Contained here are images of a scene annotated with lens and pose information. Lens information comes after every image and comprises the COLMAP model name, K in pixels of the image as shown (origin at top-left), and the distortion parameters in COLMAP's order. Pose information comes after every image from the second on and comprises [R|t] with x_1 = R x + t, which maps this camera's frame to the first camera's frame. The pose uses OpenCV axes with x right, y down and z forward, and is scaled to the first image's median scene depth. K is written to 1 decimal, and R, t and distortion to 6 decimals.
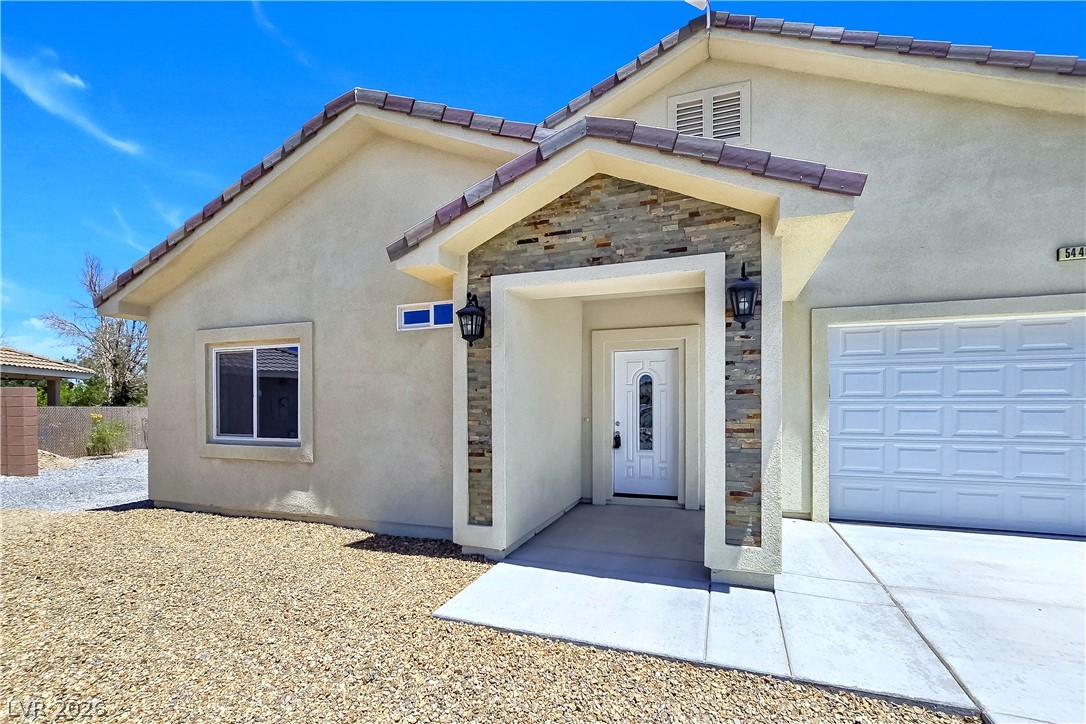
lens RADIAL K [[467.7, 0, 554.0], [0, 467.7, 410.5], [0, 0, 1]] dist [0.001009, 0.000108]
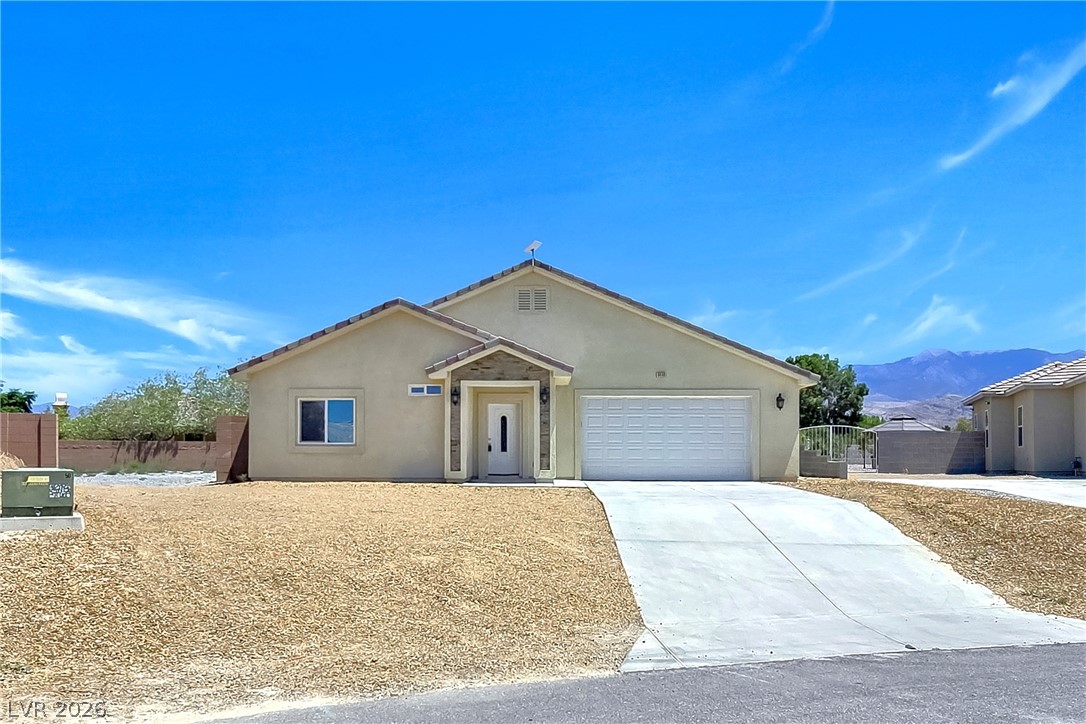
lens RADIAL K [[904.3, 0, 540.9], [0, 904.3, 457.4], [0, 0, 1]] dist [-0.000615, 0.000400]
pose [[0.939336, 0.003723, 0.342978, -1.471346], [0.000418, 0.999928, -0.011998, 0.226224], [-0.342997, 0.011414, 0.939267, -4.050237]]
